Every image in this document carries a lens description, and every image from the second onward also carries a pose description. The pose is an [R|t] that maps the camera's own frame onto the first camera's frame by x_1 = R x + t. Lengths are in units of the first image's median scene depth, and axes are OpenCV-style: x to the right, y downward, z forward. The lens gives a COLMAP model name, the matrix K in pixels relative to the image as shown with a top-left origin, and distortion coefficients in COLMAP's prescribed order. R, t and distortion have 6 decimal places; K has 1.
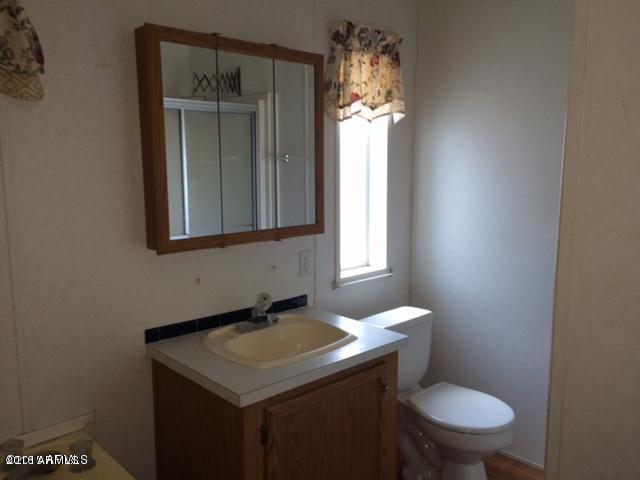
lens RADIAL K [[541.9, 0, 320.0], [0, 541.9, 240.0], [0, 0, 1]] dist [0.089083, -0.137198]
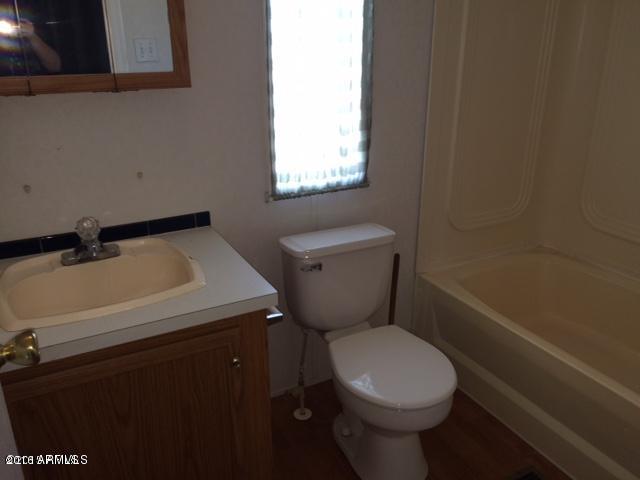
lens RADIAL K [[541.9, 0, 320.0], [0, 541.9, 240.0], [0, 0, 1]] dist [0.089083, -0.137198]
pose [[0.966762, 0.091172, -0.238871, 0.360708], [-0.036167, 0.973632, 0.225241, -0.044375], [0.253108, -0.209115, 0.944567, 0.360631]]
